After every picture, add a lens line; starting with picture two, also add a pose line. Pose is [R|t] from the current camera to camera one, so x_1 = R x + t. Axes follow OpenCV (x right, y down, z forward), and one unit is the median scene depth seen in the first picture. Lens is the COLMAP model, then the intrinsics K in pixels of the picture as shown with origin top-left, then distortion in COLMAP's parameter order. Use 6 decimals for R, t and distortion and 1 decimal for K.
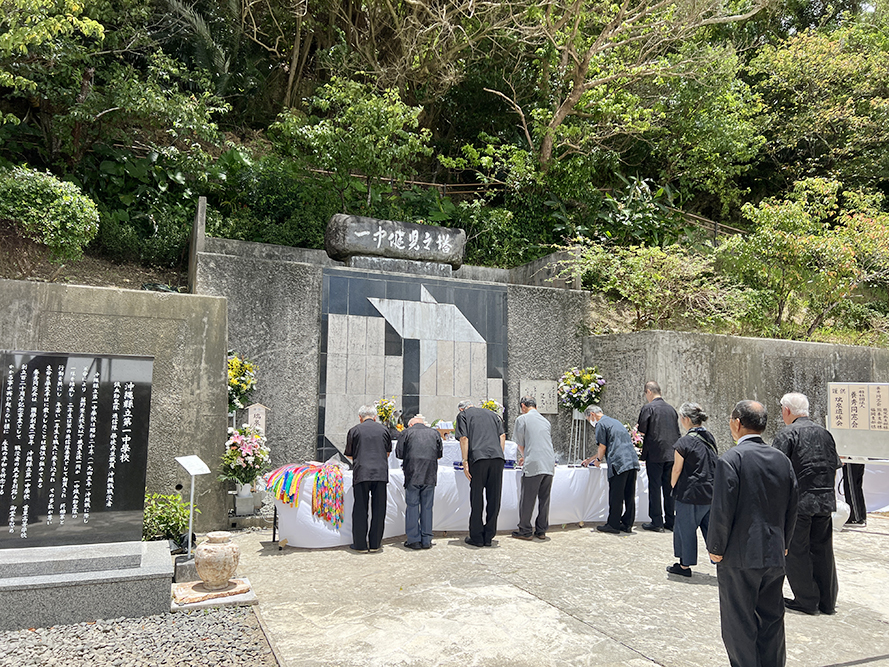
lens RADIAL K [[667.4, 0, 448.1], [0, 667.4, 338.4], [0, 0, 1]] dist [0.075968, -0.088165]
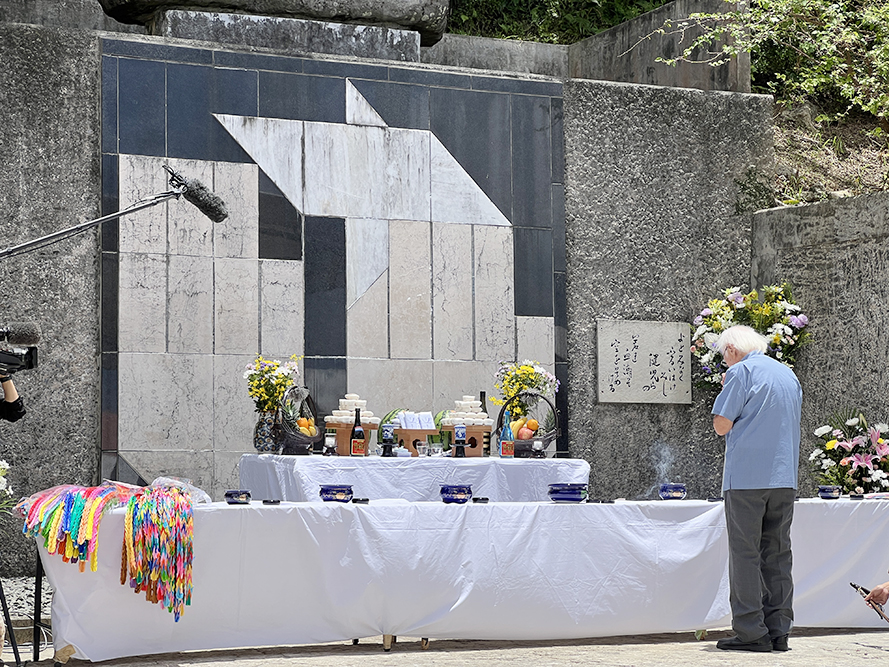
lens RADIAL K [[1997.1, 0, 431.0], [0, 1997.1, 335.5], [0, 0, 1]] dist [0.152757, 0.000000]
pose [[0.999652, -0.014377, 0.022121, -0.017670], [0.013673, 0.999405, 0.031658, 0.032942], [-0.022563, -0.031345, 0.999254, -0.192553]]
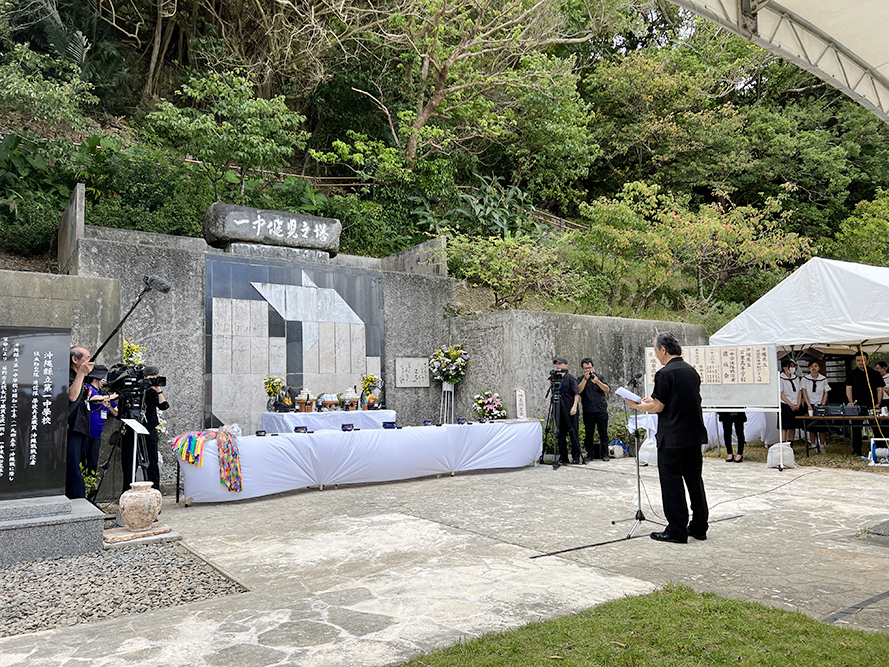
lens RADIAL K [[667.4, 0, 447.2], [0, 667.4, 334.3], [0, 0, 1]] dist [0.075968, -0.088165]
pose [[0.979615, -0.020596, 0.199826, -0.027771], [0.020198, 0.999788, 0.004030, 0.021632], [-0.199866, 0.000088, 0.979823, -0.096881]]
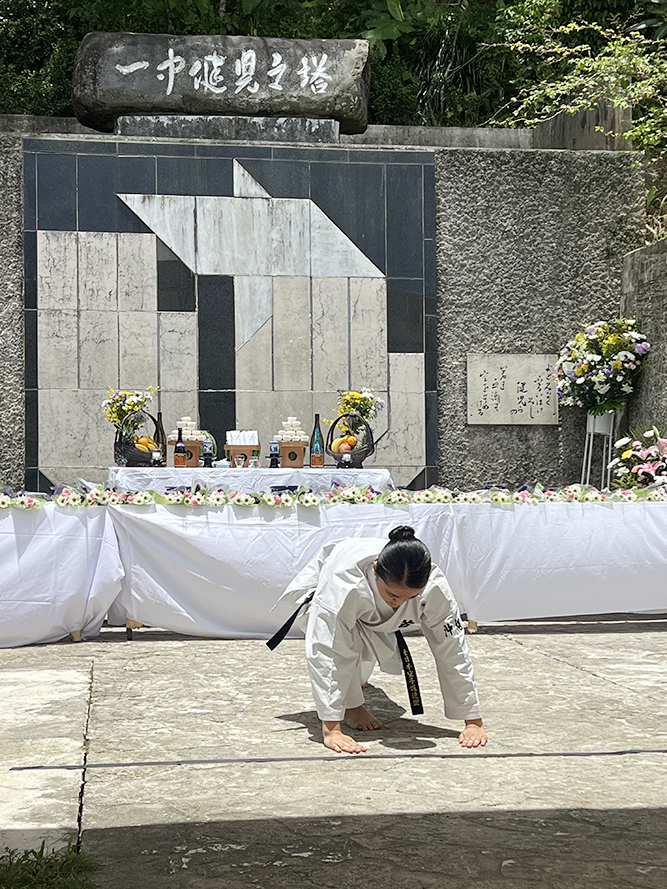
lens RADIAL K [[1449.7, 0, 317.4], [0, 1449.7, 482.9], [0, 0, 1]] dist [0.106005, 0.000000]
pose [[0.958825, -0.024912, -0.282904, 0.296572], [0.047164, 0.996280, 0.072120, 0.074713], [0.280055, -0.082493, 0.956433, -0.007971]]
